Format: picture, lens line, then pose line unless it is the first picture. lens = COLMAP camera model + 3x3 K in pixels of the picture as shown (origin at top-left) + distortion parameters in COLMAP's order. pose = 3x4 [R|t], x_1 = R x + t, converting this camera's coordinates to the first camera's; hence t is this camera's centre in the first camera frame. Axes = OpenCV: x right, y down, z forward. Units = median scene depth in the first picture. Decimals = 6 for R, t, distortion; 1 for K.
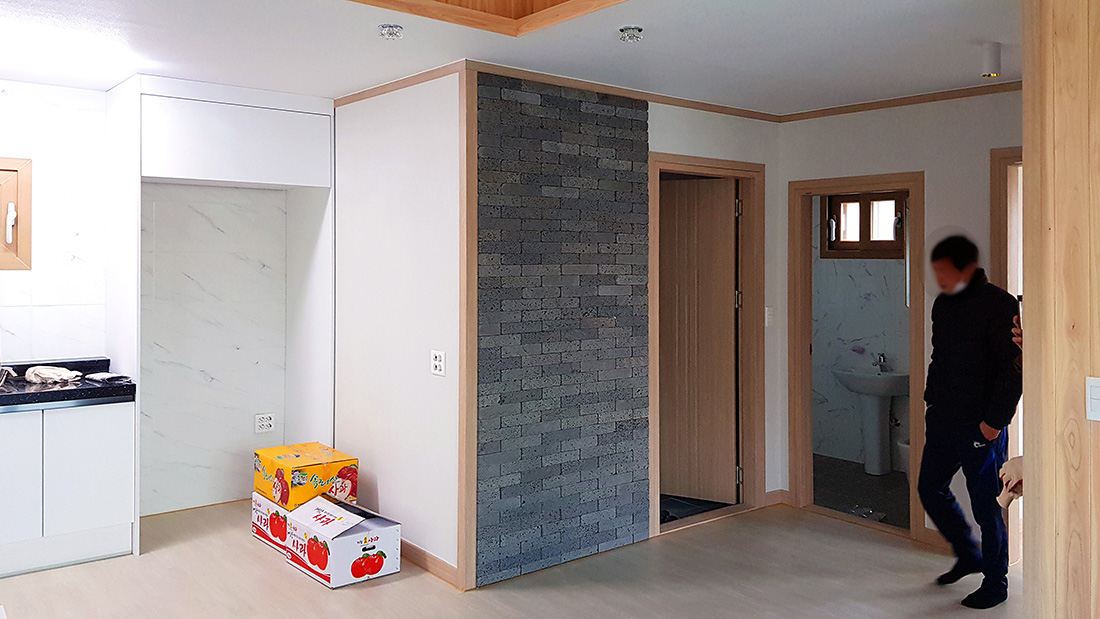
lens RADIAL K [[849.2, 0, 549.5], [0, 849.2, 234.9], [0, 0, 1]] dist [0.007168, 0.000165]
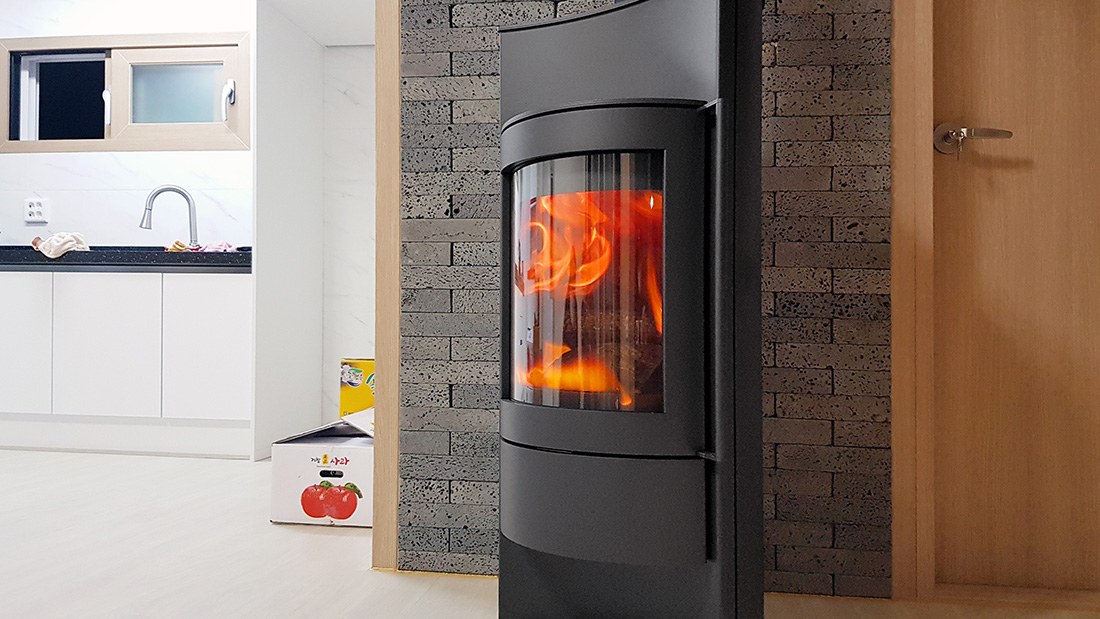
lens RADIAL K [[856.9, 0, 550.0], [0, 856.9, 309.5], [0, 0, 1]] dist [0.067395, 0.000120]
pose [[0.690180, -0.000955, -0.723637, 0.341713], [0.005492, 0.999977, 0.003918, 0.249220], [0.723617, -0.006678, 0.690169, 0.687504]]
